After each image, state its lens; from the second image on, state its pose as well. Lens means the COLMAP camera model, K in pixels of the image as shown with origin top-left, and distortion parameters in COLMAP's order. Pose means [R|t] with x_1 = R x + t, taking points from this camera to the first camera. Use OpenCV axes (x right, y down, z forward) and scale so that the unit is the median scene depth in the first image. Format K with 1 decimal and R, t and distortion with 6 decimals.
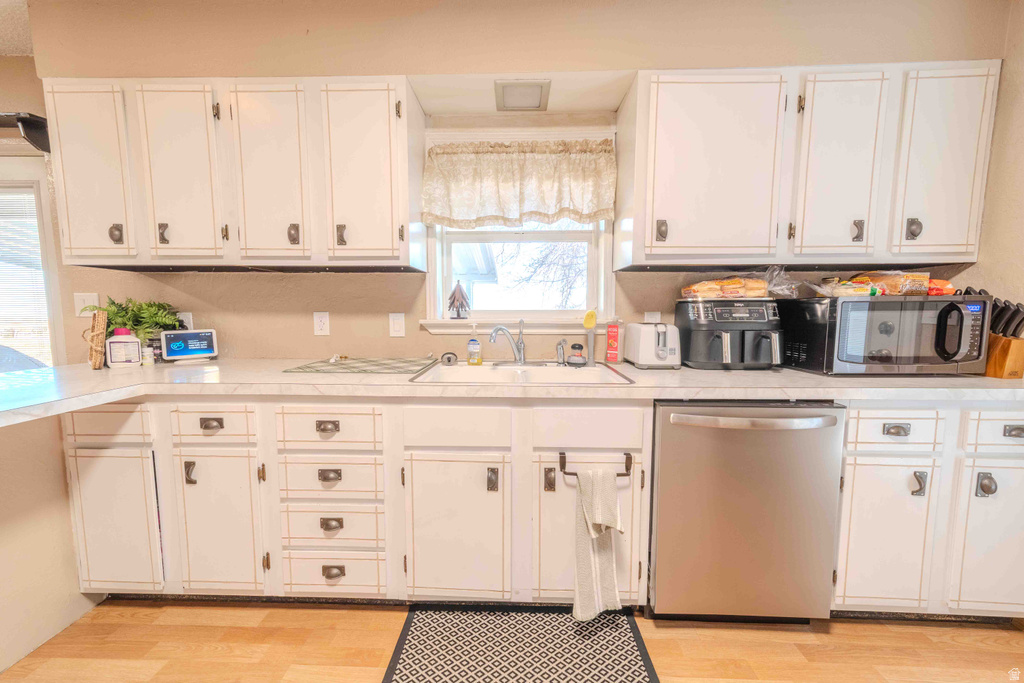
lens RADIAL K [[359.2, 0, 506.7], [0, 359.2, 341.7], [0, 0, 1]] dist [0.008888, -0.000510]
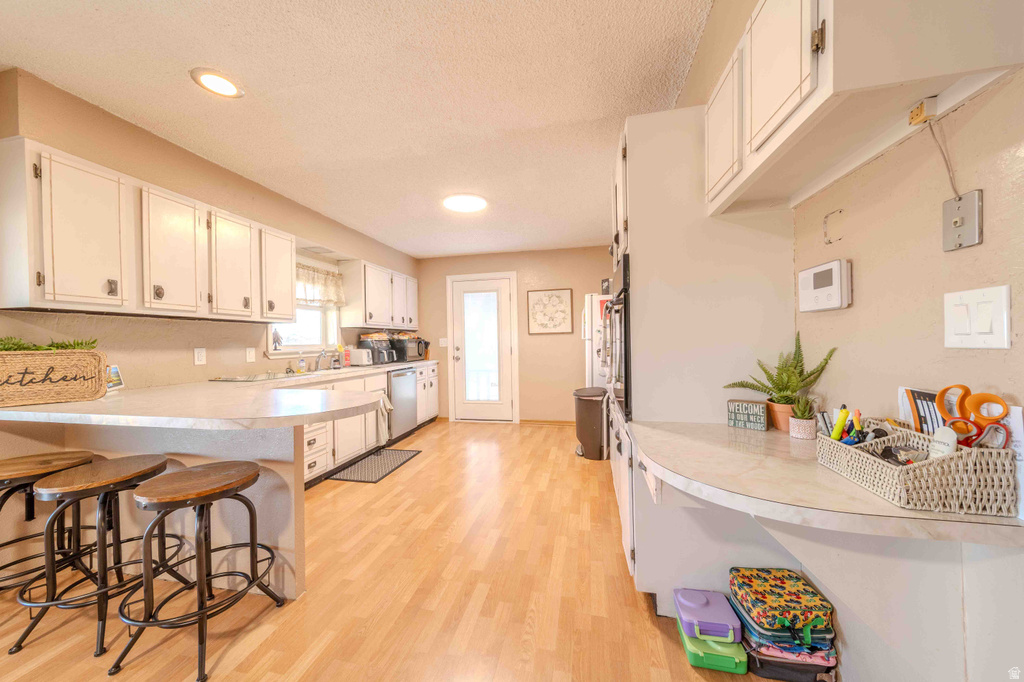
lens RADIAL K [[359.2, 0, 507.0], [0, 359.2, 342.5], [0, 0, 1]] dist [0.008888, -0.000510]
pose [[0.188599, -0.007367, 0.982027, -2.045970], [0.098148, 0.995107, -0.011384, 0.036354], [-0.977137, 0.098531, 0.188399, -0.537848]]
